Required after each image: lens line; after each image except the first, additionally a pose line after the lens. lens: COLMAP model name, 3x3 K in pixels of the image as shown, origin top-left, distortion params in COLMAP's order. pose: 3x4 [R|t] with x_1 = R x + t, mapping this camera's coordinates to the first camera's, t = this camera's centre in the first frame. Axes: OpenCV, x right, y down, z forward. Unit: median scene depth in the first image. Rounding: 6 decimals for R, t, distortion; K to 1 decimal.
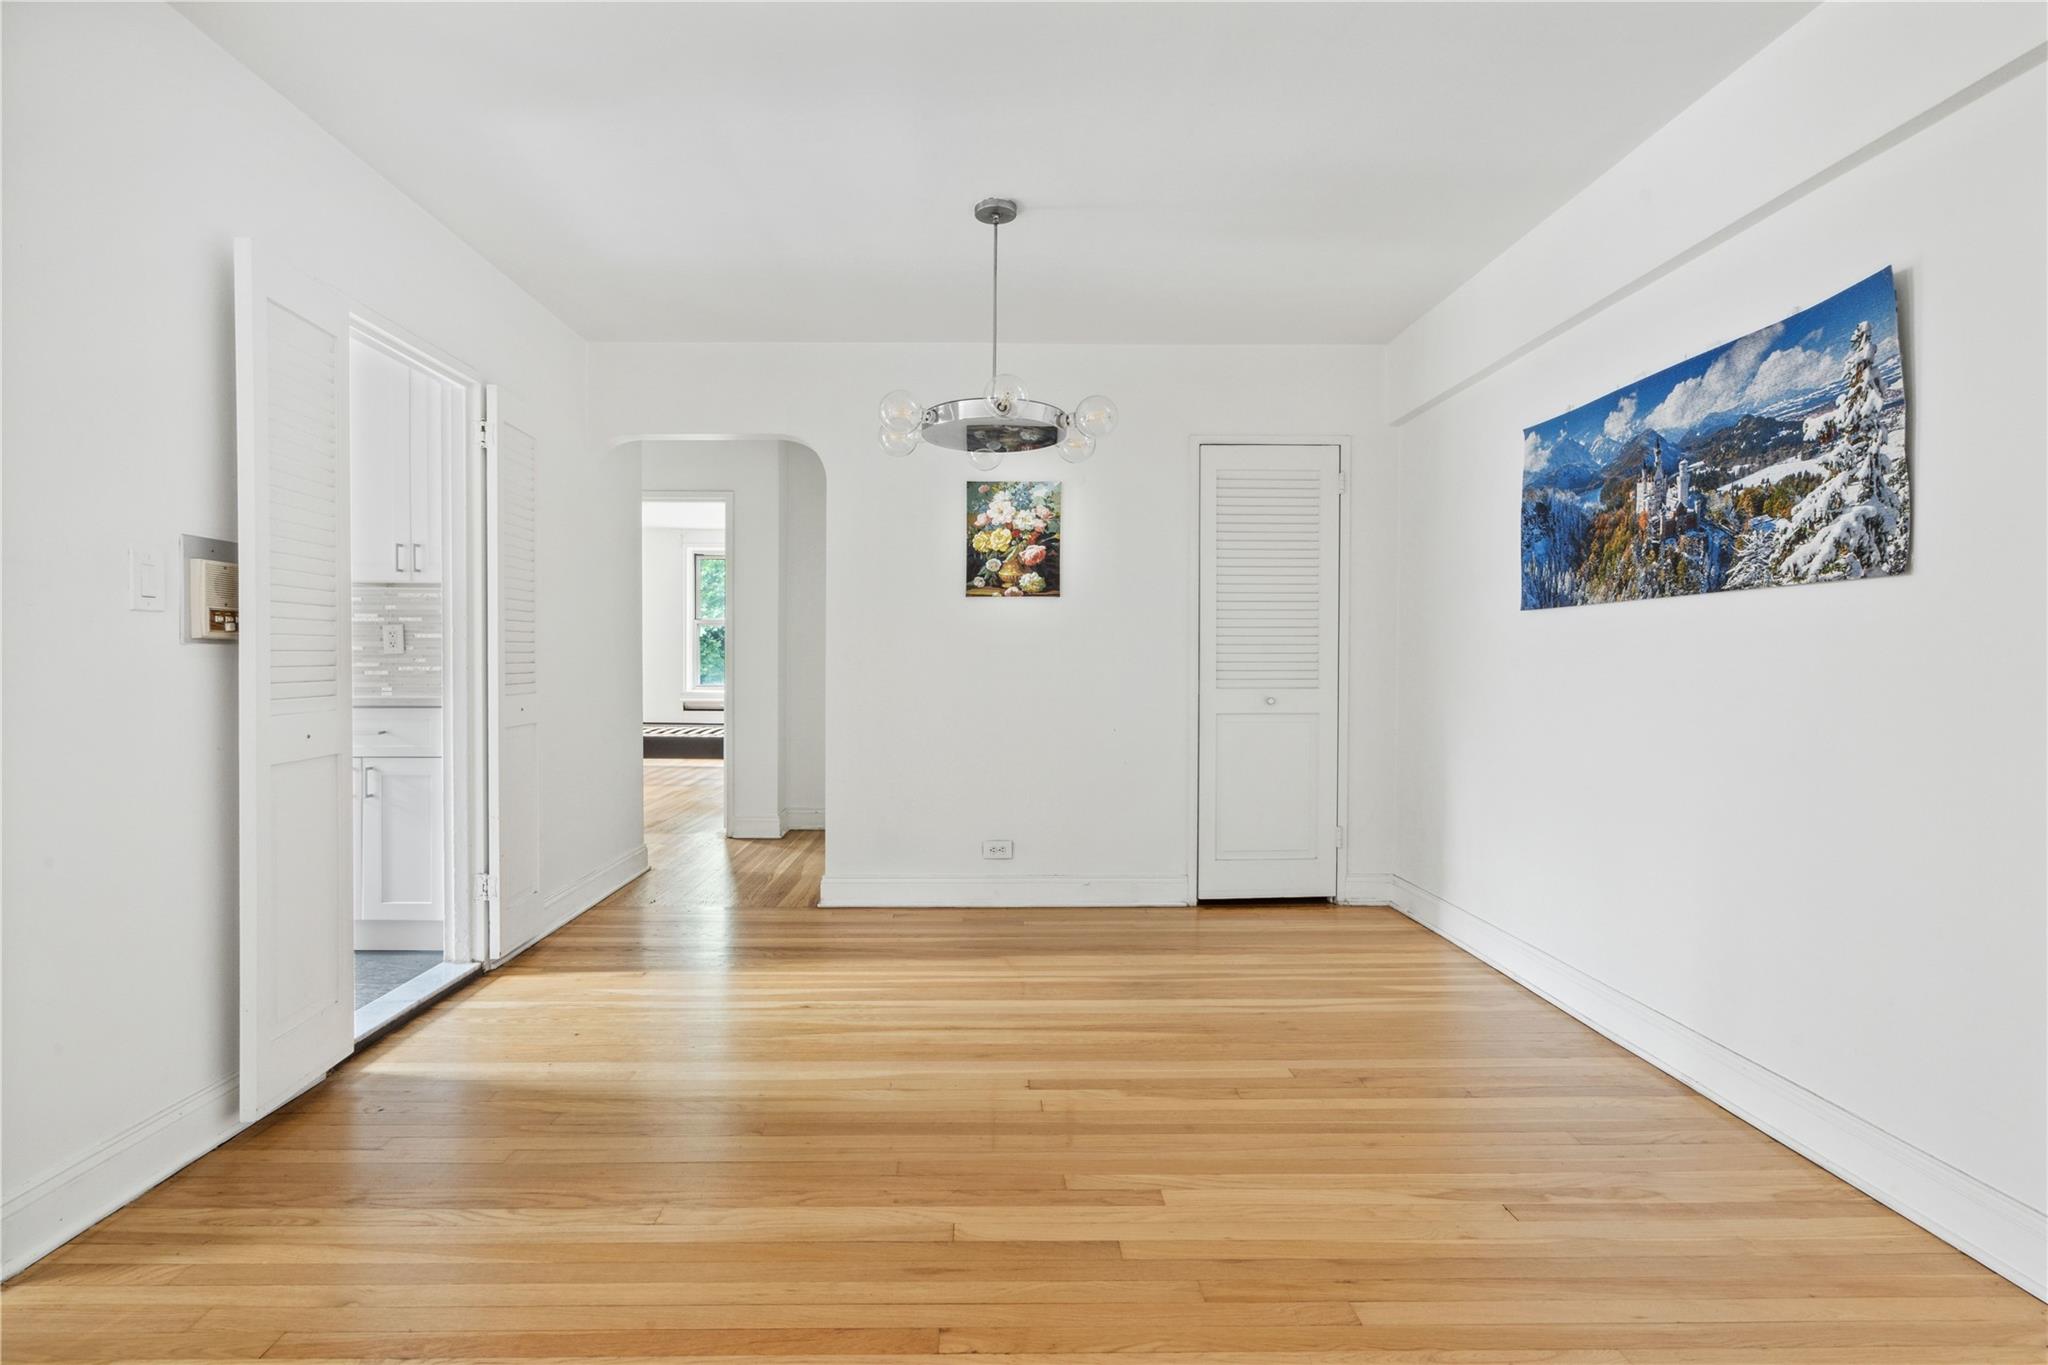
lens RADIAL K [[954.9, 0, 1021.6], [0, 954.9, 677.0], [0, 0, 1]] dist [-0.001189, -0.000231]
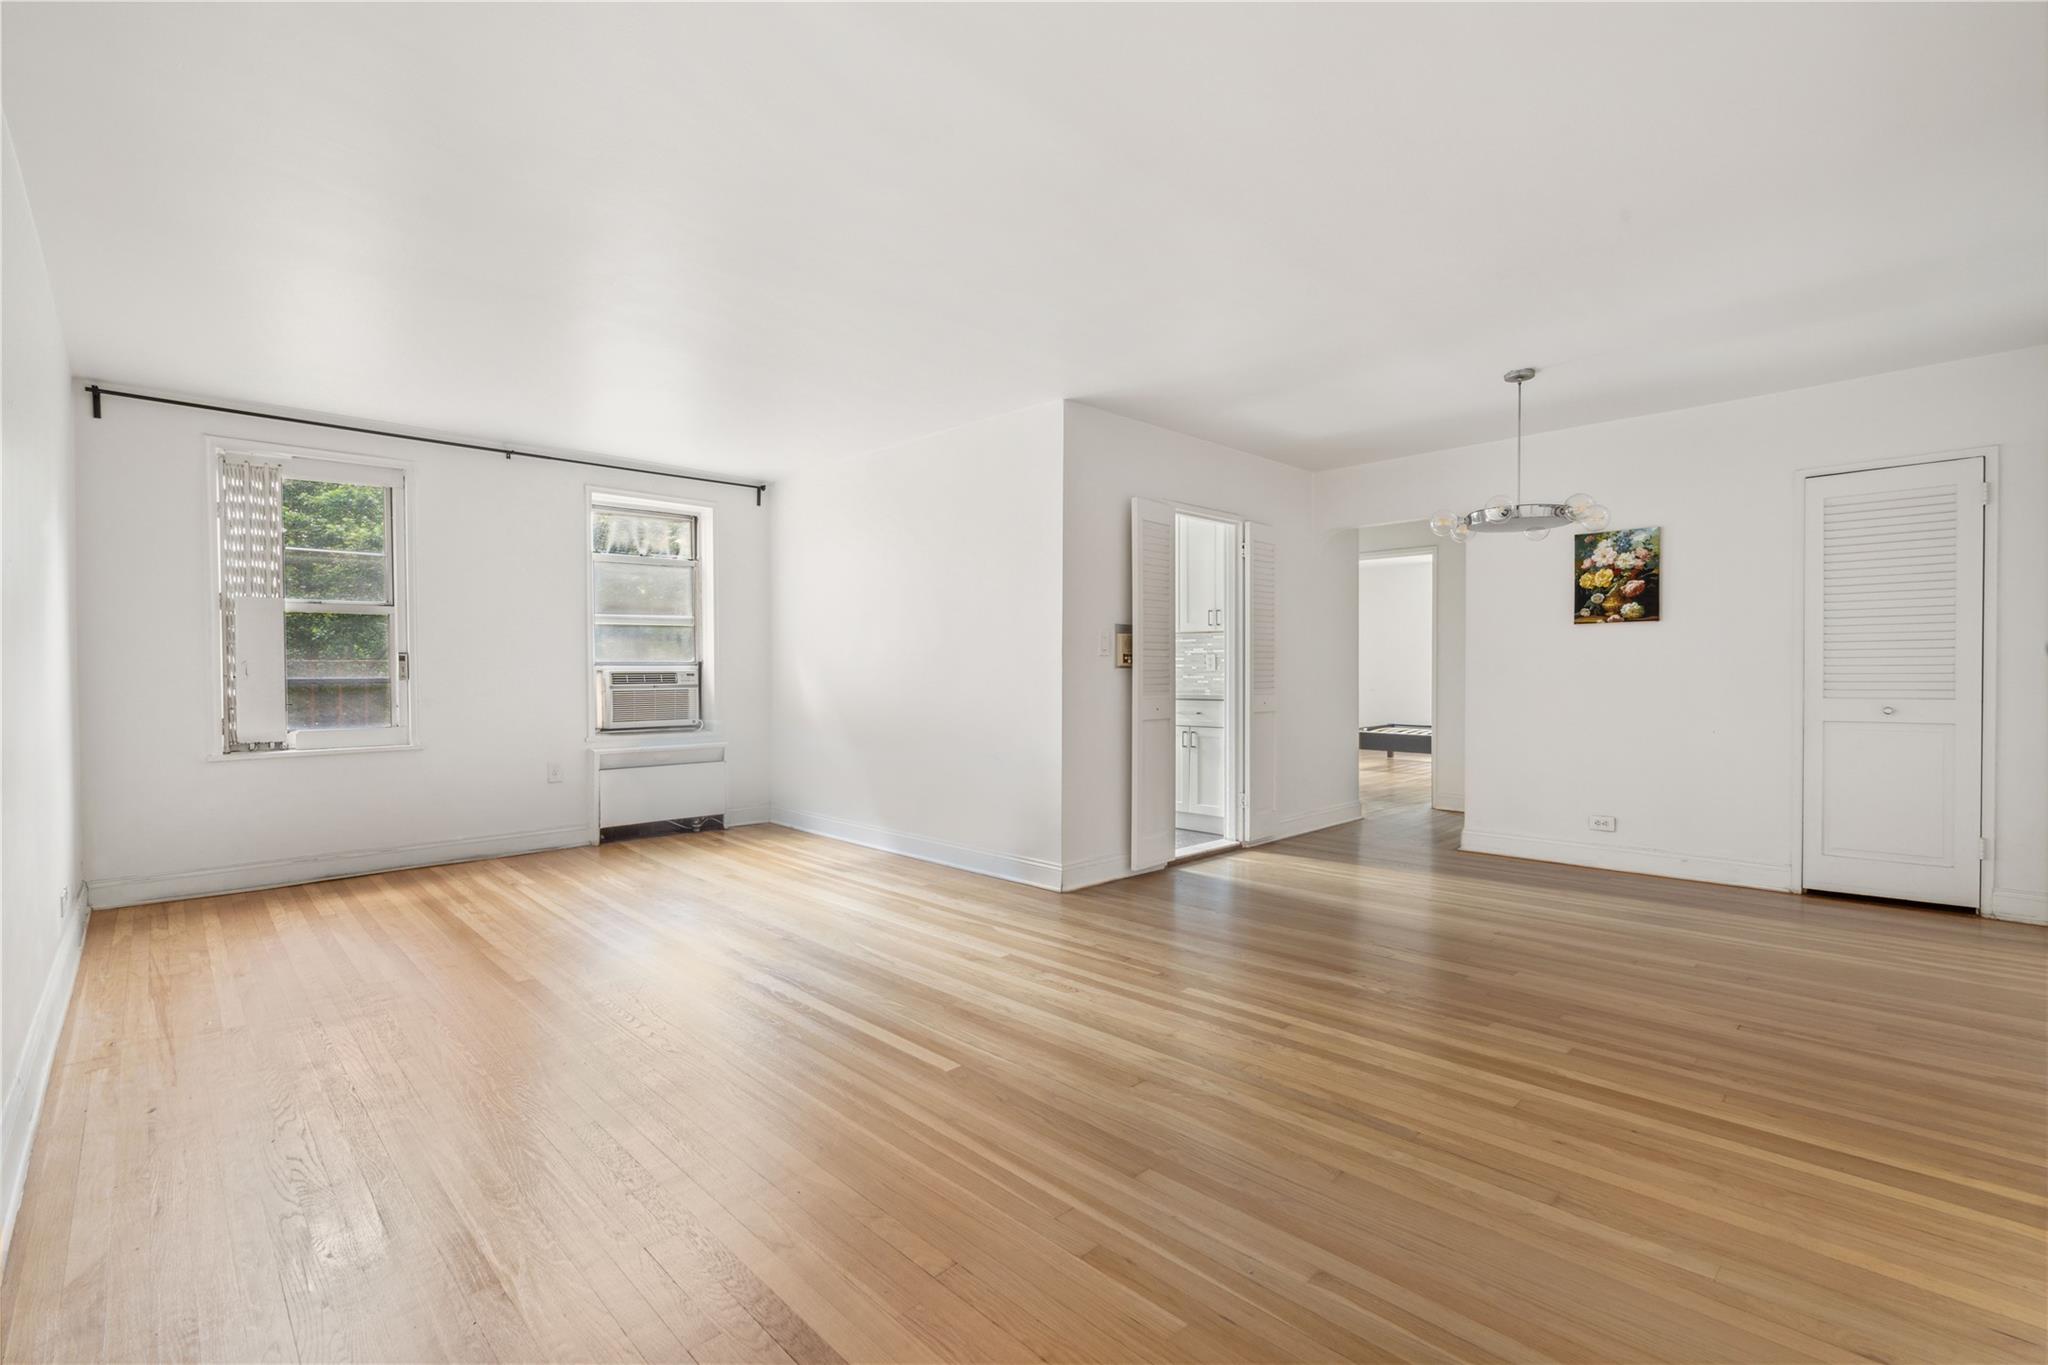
lens RADIAL K [[954.9, 0, 1021.6], [0, 954.9, 677.0], [0, 0, 1]] dist [-0.001189, -0.000231]
pose [[0.668145, -0.001904, -0.744029, 0.403797], [-0.008444, 0.999913, -0.010142, 0.006918], [0.743984, 0.013059, 0.668070, -0.418696]]
